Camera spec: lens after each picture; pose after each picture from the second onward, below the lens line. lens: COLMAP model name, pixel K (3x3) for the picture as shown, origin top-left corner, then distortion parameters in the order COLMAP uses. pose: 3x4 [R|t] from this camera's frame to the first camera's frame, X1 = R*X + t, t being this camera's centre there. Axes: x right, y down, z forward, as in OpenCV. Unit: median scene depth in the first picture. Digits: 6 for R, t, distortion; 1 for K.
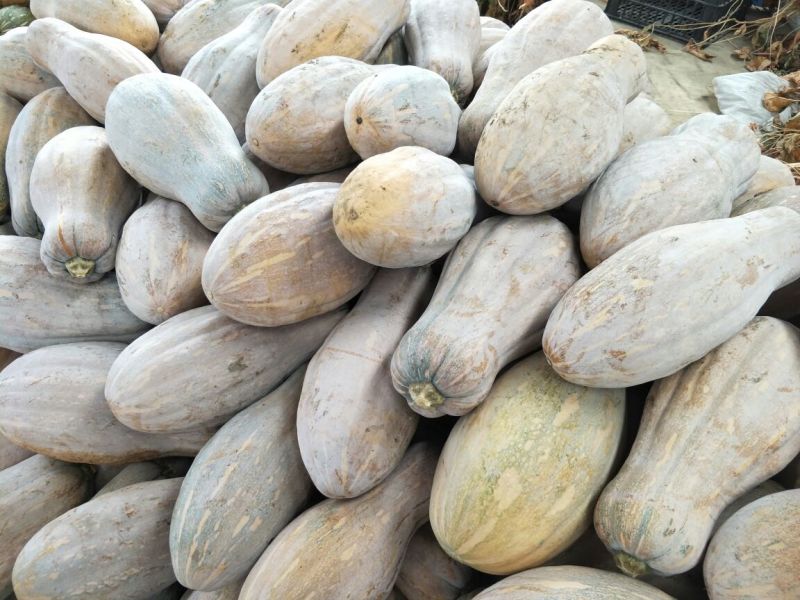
lens RADIAL K [[638.4, 0, 400.0], [0, 638.4, 300.0], [0, 0, 1]] dist [0.053815, -0.073581]
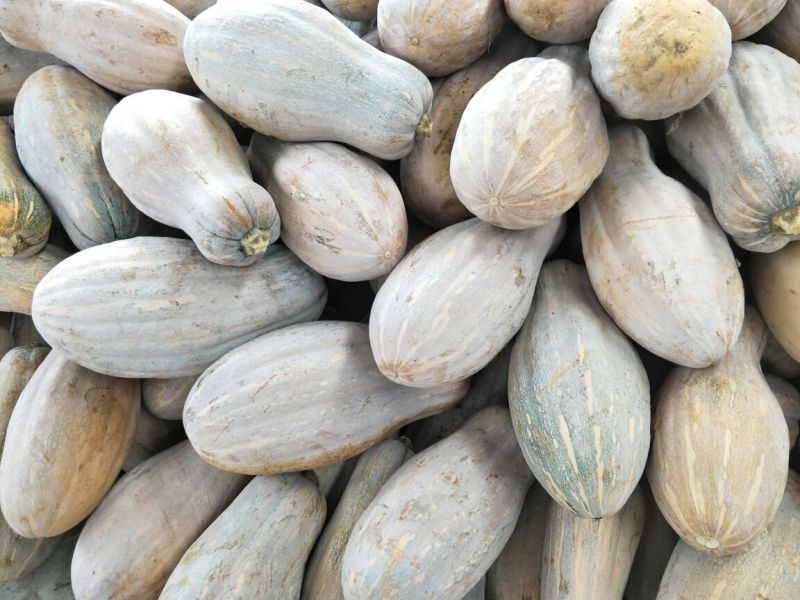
lens RADIAL K [[638.4, 0, 400.0], [0, 638.4, 300.0], [0, 0, 1]] dist [0.053815, -0.073581]
pose [[0.919784, -0.306231, 0.245399, -0.574348], [0.296695, 0.951953, 0.075886, 0.013355], [-0.256846, 0.003010, 0.966448, 0.177960]]
